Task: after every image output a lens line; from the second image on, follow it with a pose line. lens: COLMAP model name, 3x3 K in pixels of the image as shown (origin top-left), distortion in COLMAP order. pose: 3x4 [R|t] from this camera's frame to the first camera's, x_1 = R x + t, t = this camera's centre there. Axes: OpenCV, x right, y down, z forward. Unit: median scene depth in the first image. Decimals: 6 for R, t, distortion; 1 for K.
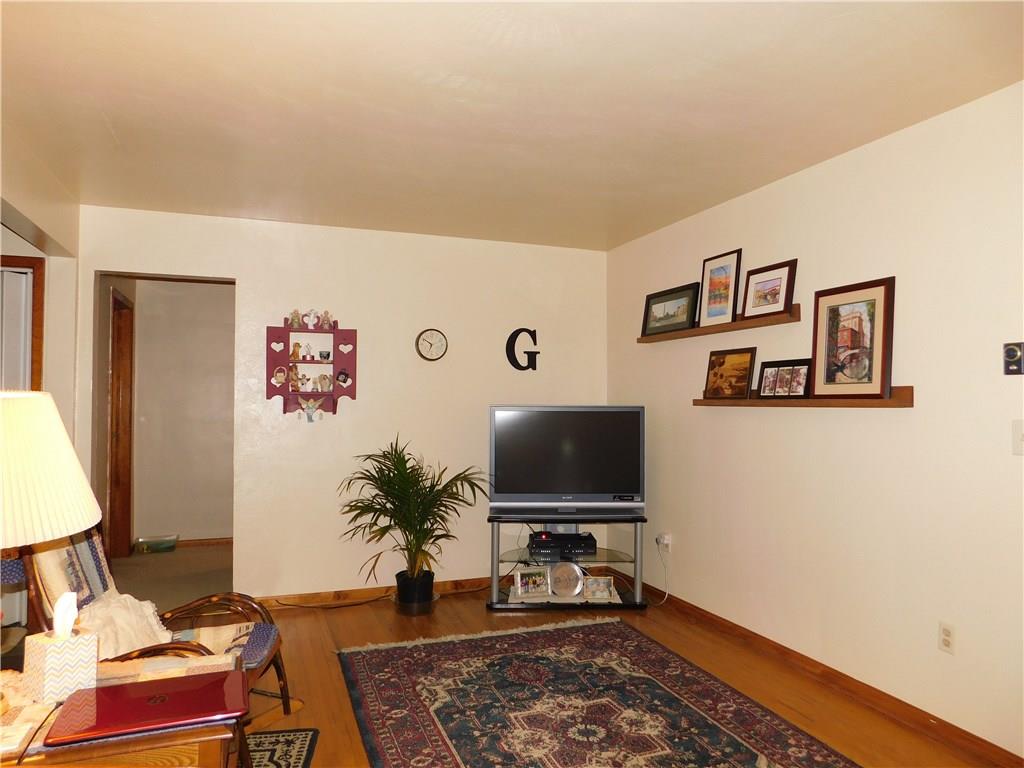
lens RADIAL K [[683.6, 0, 511.6], [0, 683.6, 379.9], [0, 0, 1]] dist [-0.020370, 0.008077]
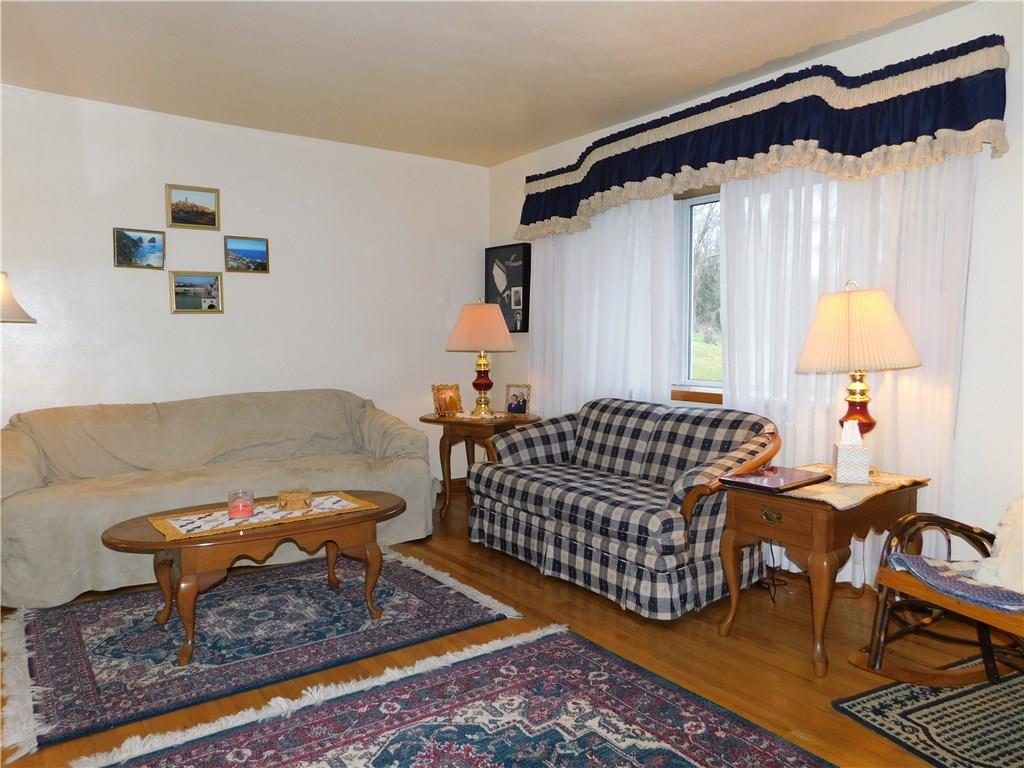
lens RADIAL K [[719.4, 0, 510.7], [0, 719.4, 386.7], [0, 0, 1]] dist [-0.010413, 0.005647]
pose [[0.961024, -0.015167, 0.276049, -0.085589], [-0.012220, 0.995188, 0.097221, 0.066927], [-0.276196, -0.096805, 0.956214, 0.457817]]
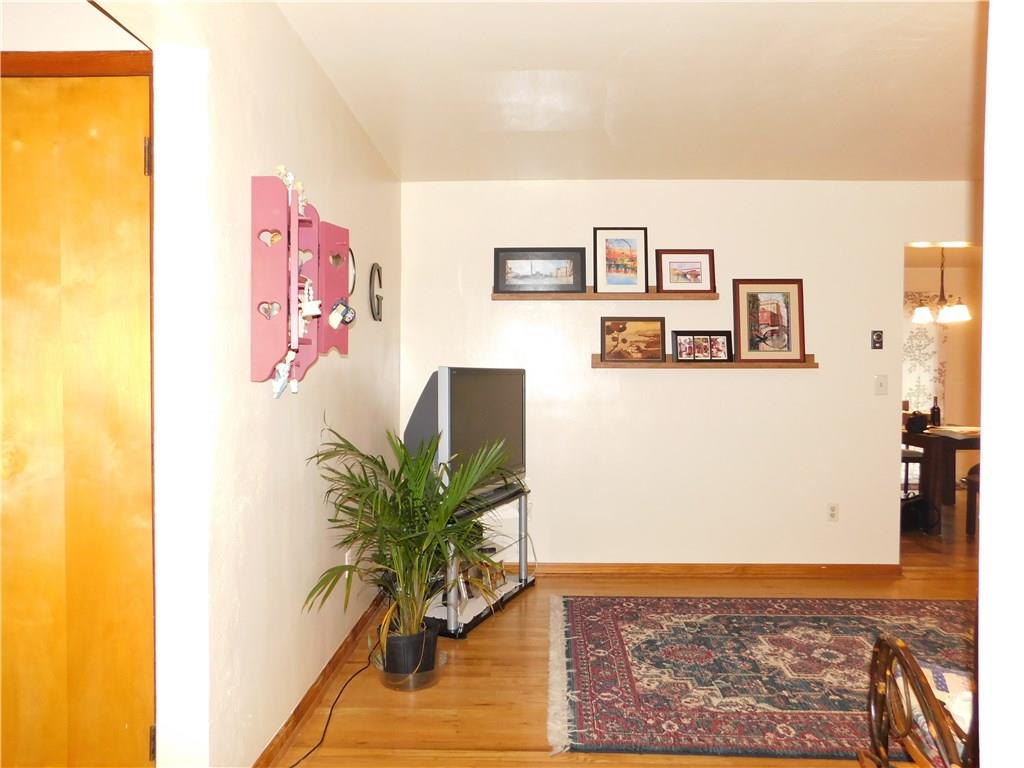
lens RADIAL K [[719.4, 0, 504.8], [0, 719.4, 385.1], [0, 0, 1]] dist [-0.010413, 0.005647]
pose [[0.366745, -0.010417, 0.930263, -0.943221], [-0.028472, 0.999343, 0.022416, 0.050600], [-0.929886, -0.034707, 0.366207, 0.865183]]
